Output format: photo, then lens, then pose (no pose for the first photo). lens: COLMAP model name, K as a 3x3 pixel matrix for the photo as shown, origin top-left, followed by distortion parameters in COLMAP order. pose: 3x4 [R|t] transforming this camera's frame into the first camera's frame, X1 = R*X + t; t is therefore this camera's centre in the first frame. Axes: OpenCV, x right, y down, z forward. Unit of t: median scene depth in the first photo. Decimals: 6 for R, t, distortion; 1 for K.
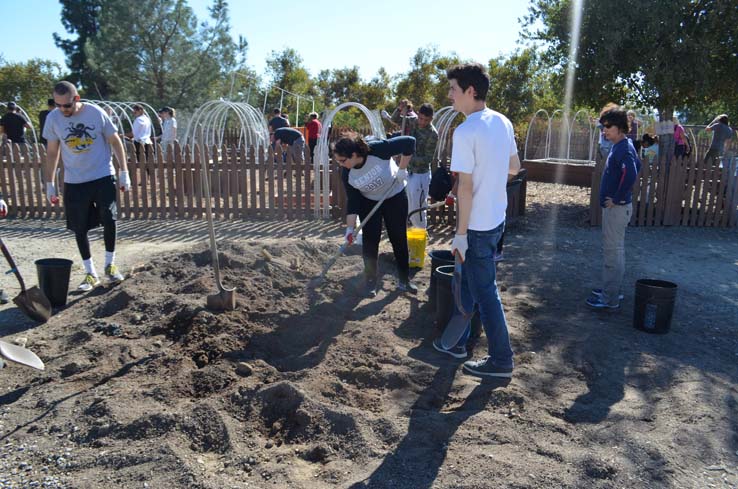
lens RADIAL K [[604.4, 0, 398.8], [0, 604.4, 241.0], [0, 0, 1]] dist [-0.090971, 0.025492]
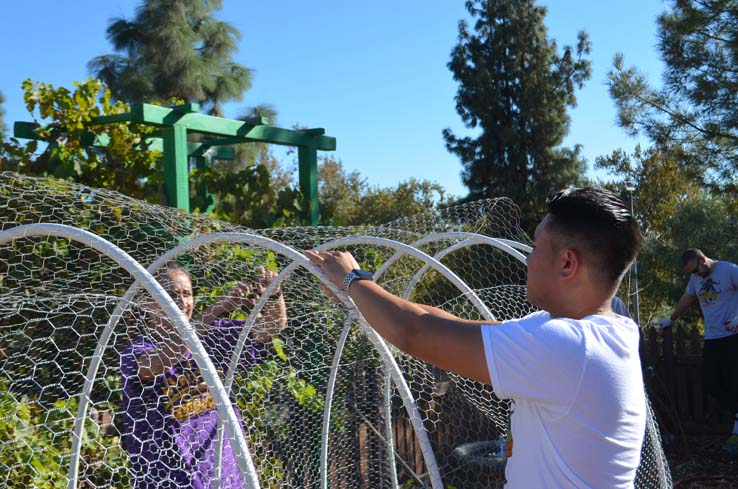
lens RADIAL K [[952.8, 0, 371.0], [0, 952.8, 250.6], [0, 0, 1]] dist [0.002698, 0.000000]
pose [[0.842847, -0.057114, -0.535115, -0.140269], [-0.058047, 0.978903, -0.195908, -0.040260], [0.535014, 0.196182, 0.821750, 0.180428]]
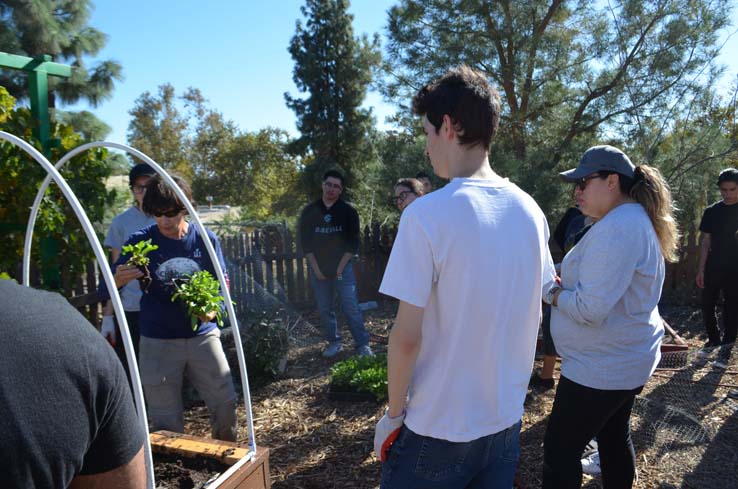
lens RADIAL K [[604.4, 0, 367.5], [0, 604.4, 244.3], [0, 0, 1]] dist [-0.090971, 0.025492]
pose [[0.929189, 0.006634, -0.369546, -0.132088], [-0.044128, 0.994678, -0.093101, -0.045104], [0.366961, 0.102816, 0.924537, 0.215987]]
